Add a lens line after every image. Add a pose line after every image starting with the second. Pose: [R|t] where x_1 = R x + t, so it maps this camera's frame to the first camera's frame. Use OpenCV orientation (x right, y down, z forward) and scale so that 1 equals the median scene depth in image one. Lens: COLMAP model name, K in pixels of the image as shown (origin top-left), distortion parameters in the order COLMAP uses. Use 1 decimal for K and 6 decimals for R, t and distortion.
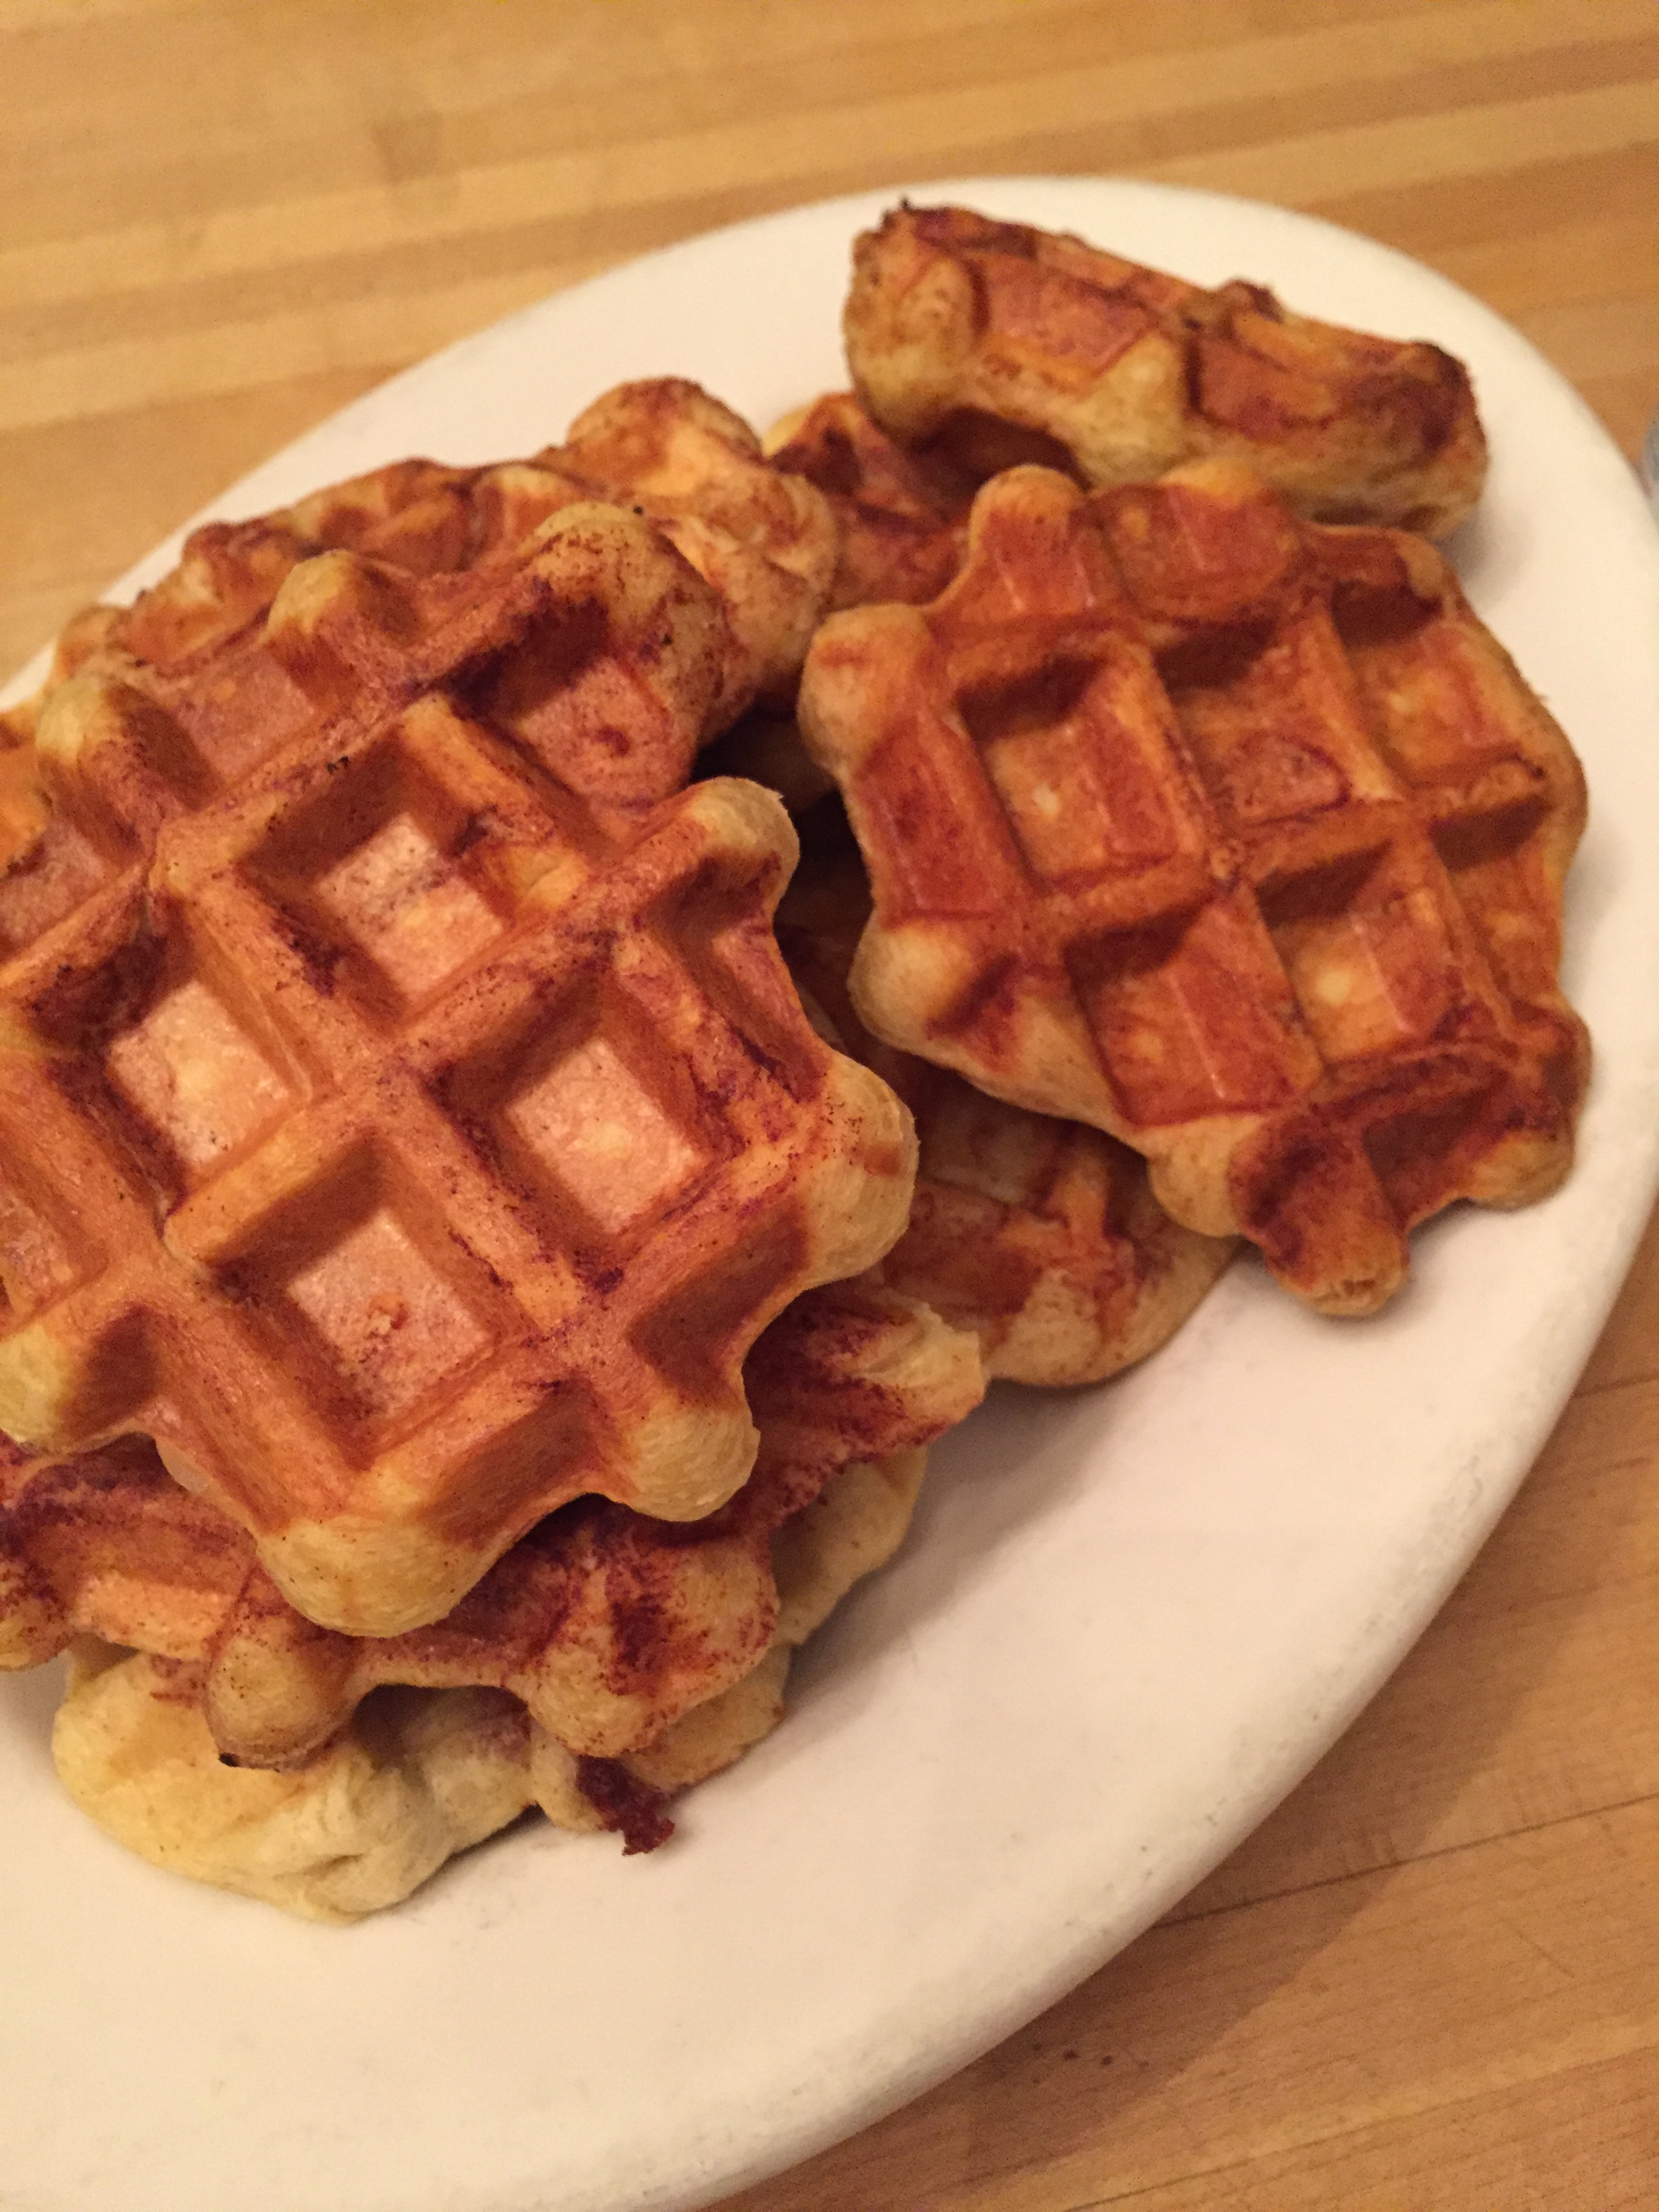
lens RADIAL K [[1857.4, 0, 829.5], [0, 1857.4, 1106.0], [0, 0, 1]] dist [0.069587, -0.003356]
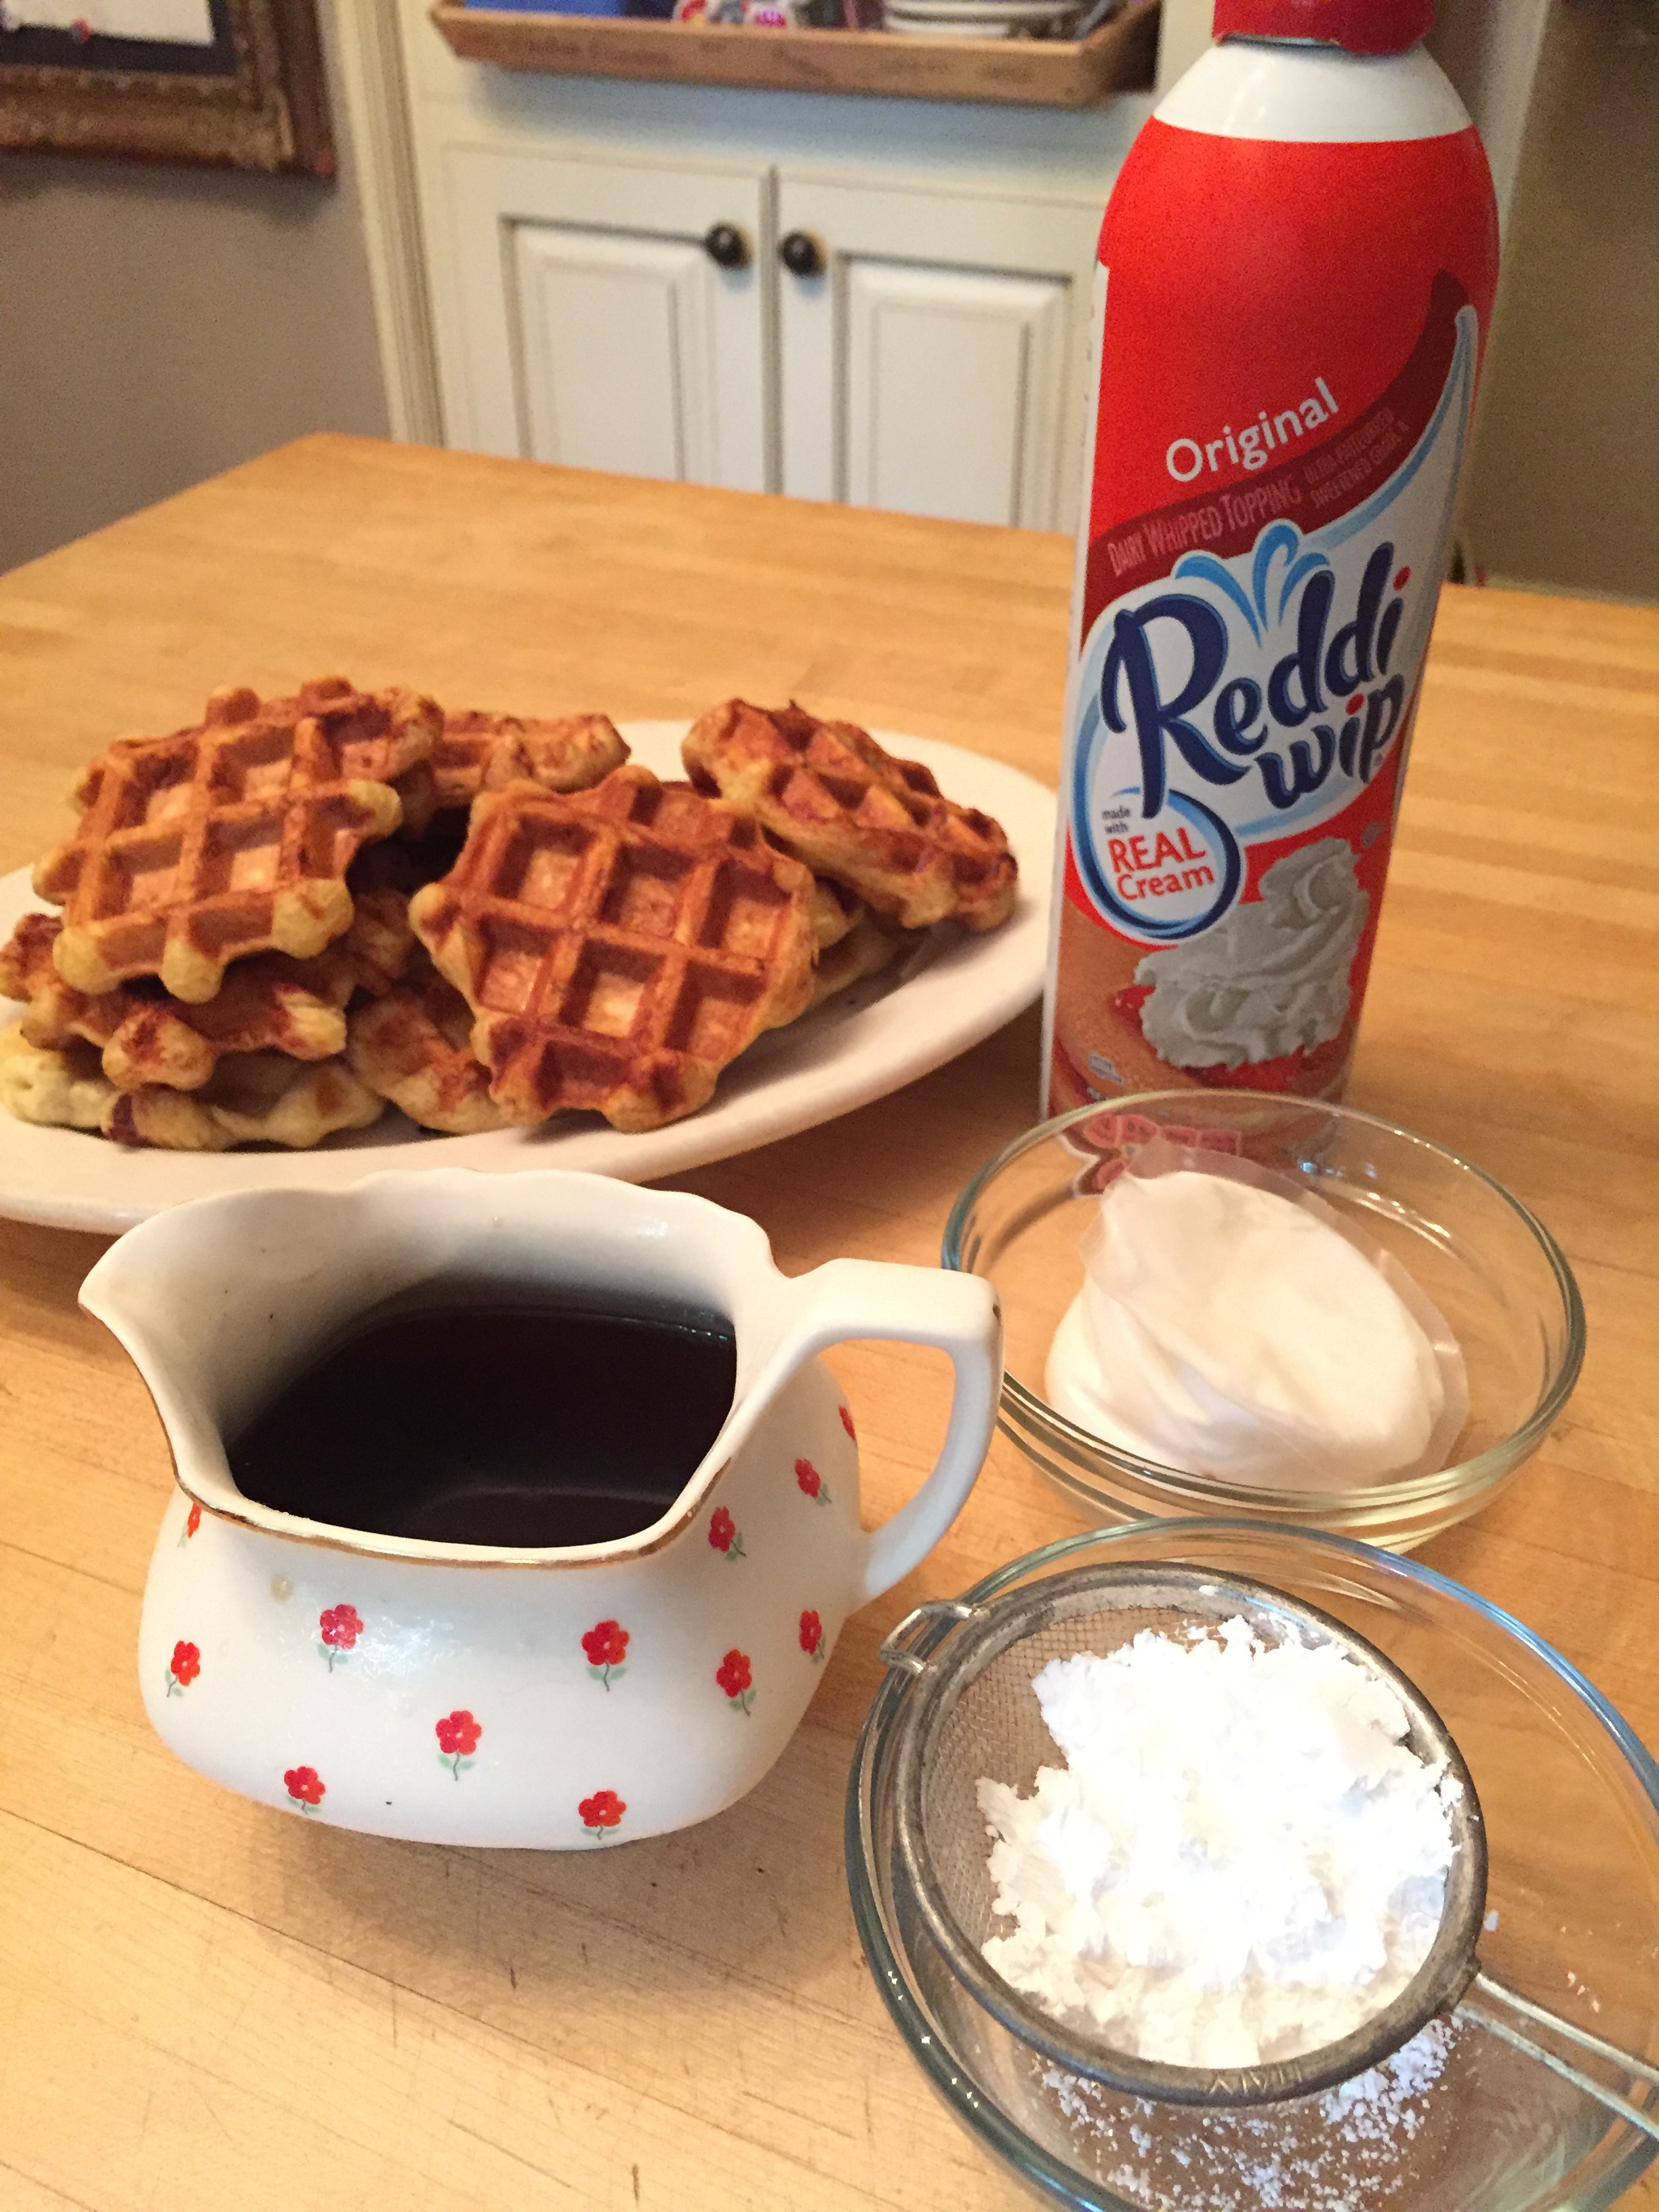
lens RADIAL K [[1857.4, 0, 829.5], [0, 1857.4, 1106.0], [0, 0, 1]] dist [0.069587, -0.003356]
pose [[0.801371, 0.381101, -0.461049, 1.736831], [-0.507393, 0.841286, -0.186523, 0.347982], [0.316790, 0.383407, 0.867550, -0.801375]]
